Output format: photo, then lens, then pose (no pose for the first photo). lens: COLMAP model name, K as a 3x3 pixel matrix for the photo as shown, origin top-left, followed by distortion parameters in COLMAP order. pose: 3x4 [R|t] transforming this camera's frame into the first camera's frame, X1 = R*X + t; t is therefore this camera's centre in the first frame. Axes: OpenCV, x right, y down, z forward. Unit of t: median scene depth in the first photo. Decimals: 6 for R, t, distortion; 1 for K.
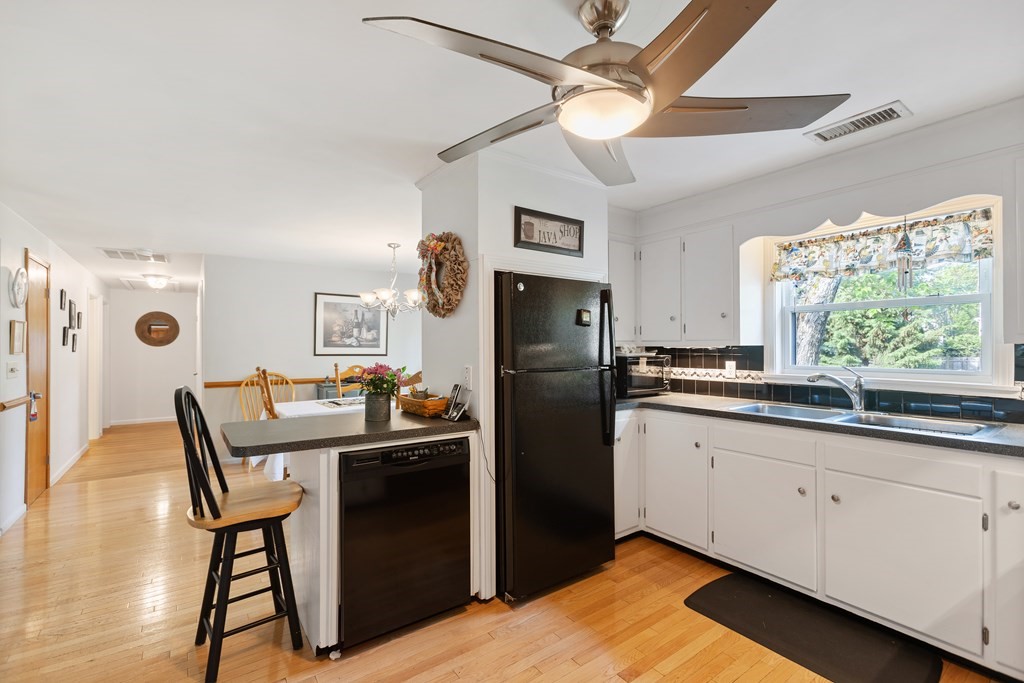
lens RADIAL K [[467.7, 0, 516.0], [0, 467.7, 344.1], [0, 0, 1]] dist [-0.003094, 0.004598]
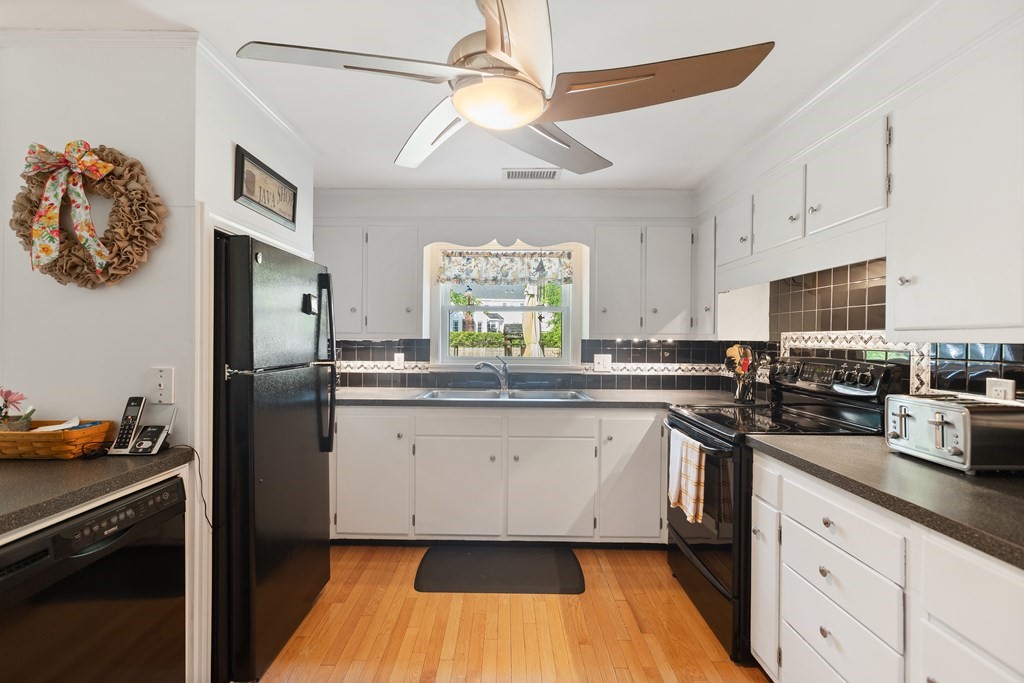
lens RADIAL K [[467.7, 0, 519.0], [0, 467.7, 340.3], [0, 0, 1]] dist [-0.003094, 0.004598]
pose [[0.588229, 0.005579, 0.808675, -0.326879], [-0.013119, 0.999910, 0.002644, 0.001085], [-0.808588, -0.012164, 0.588249, 0.214894]]
